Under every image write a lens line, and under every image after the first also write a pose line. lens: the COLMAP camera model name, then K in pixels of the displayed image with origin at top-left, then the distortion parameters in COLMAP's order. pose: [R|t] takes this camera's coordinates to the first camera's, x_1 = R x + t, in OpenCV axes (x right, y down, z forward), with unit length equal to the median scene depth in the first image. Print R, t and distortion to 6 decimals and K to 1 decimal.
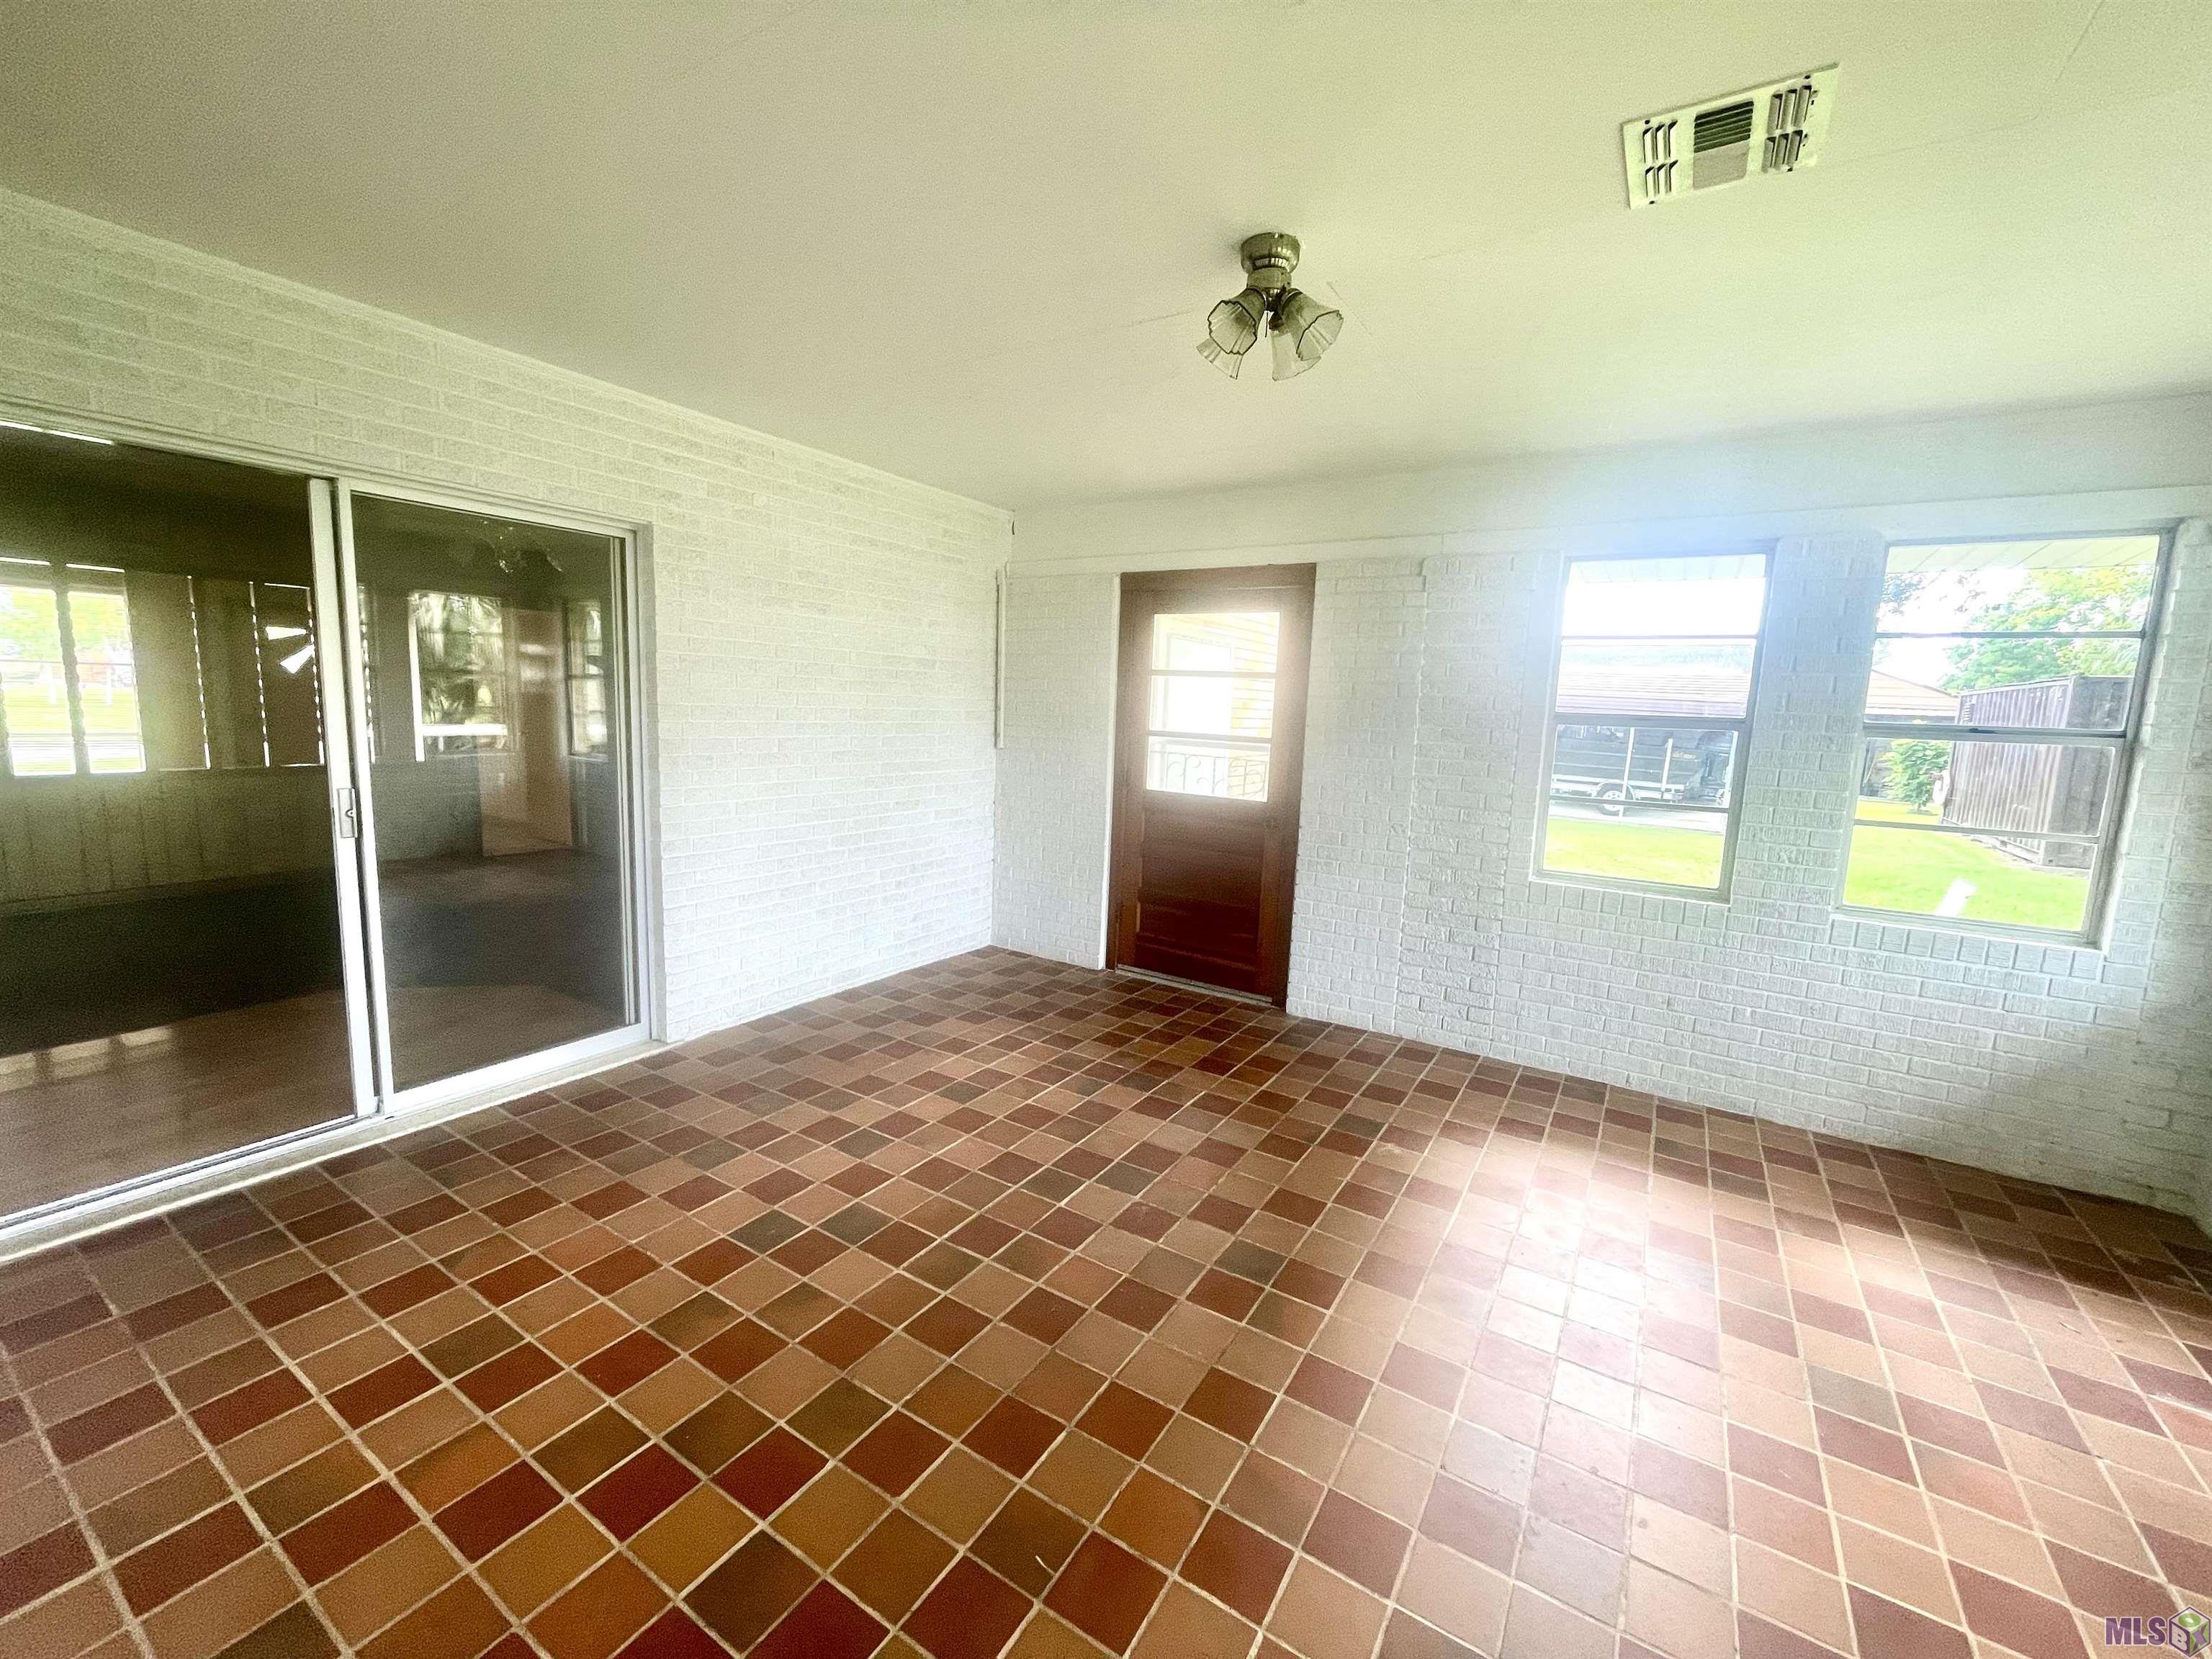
lens RADIAL K [[898.9, 0, 1107.4], [0, 898.9, 831.6], [0, 0, 1]] dist [0.000254, -0.000596]
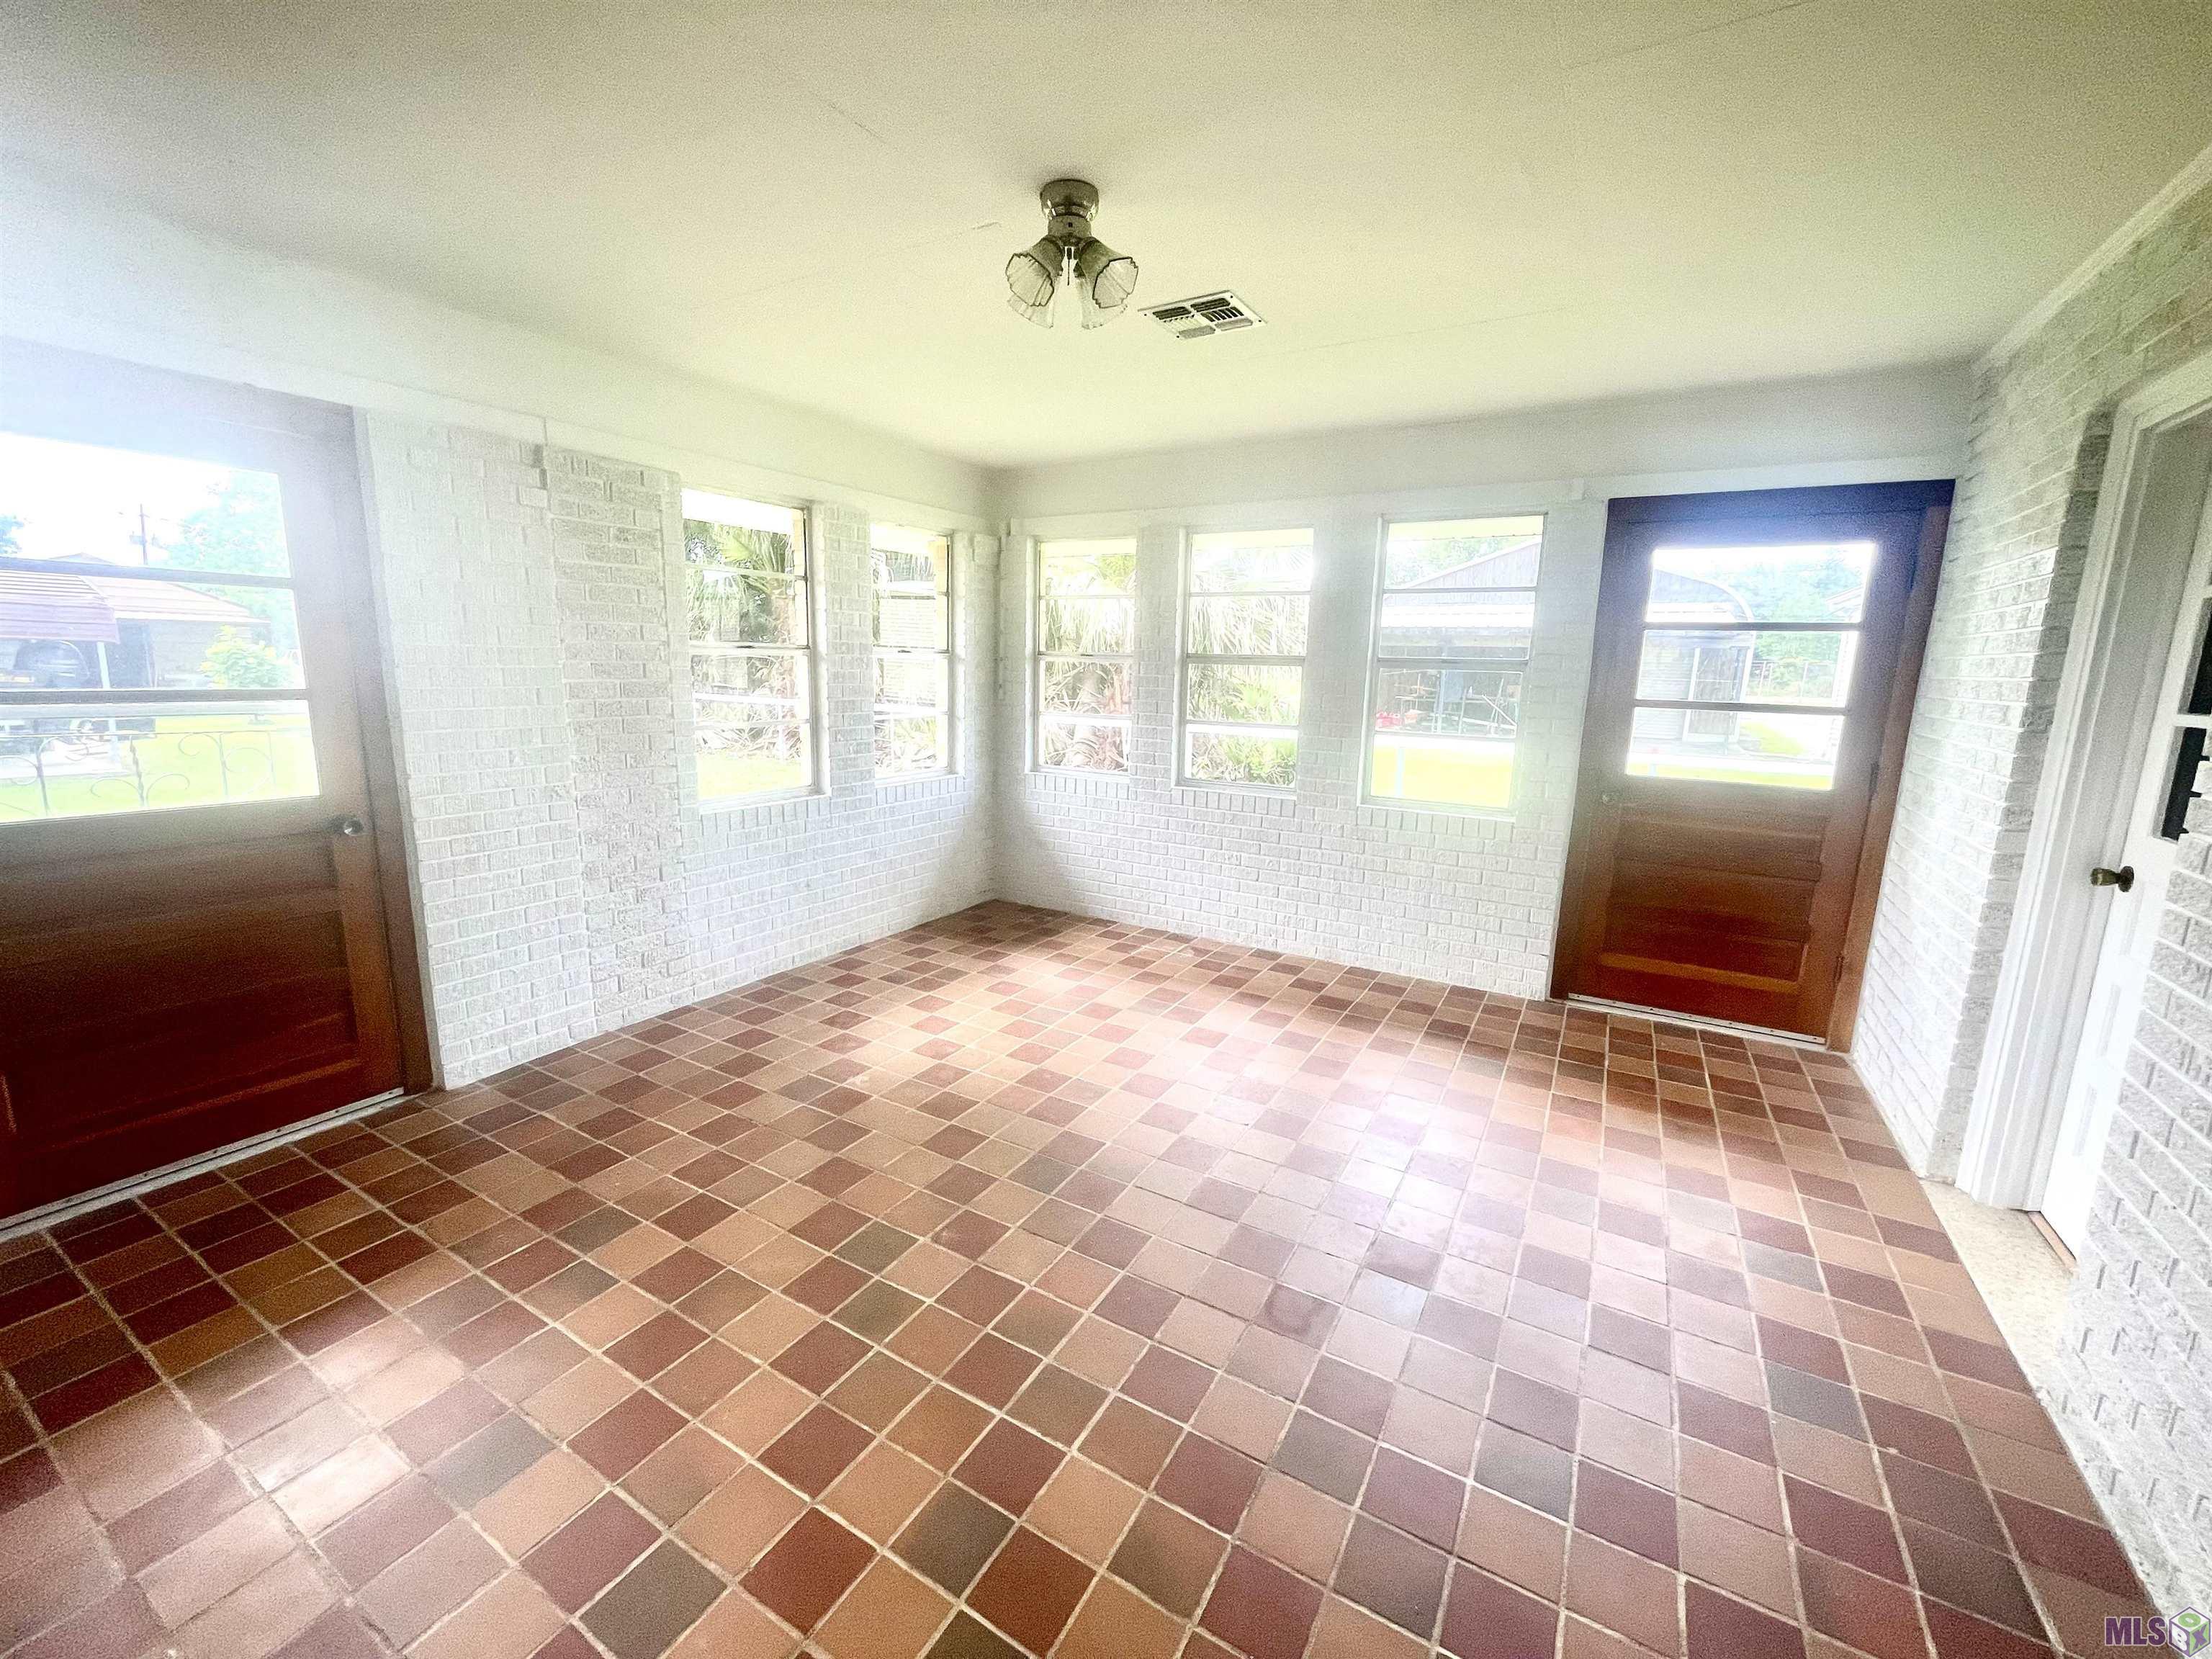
lens RADIAL K [[898.9, 0, 1105.3], [0, 898.9, 822.3], [0, 0, 1]] dist [0.000254, -0.000596]
pose [[-0.027451, -0.216211, 0.975961, -0.562994], [0.119467, 0.968621, 0.217945, -0.109244], [-0.992459, 0.122578, -0.000760, 0.615919]]
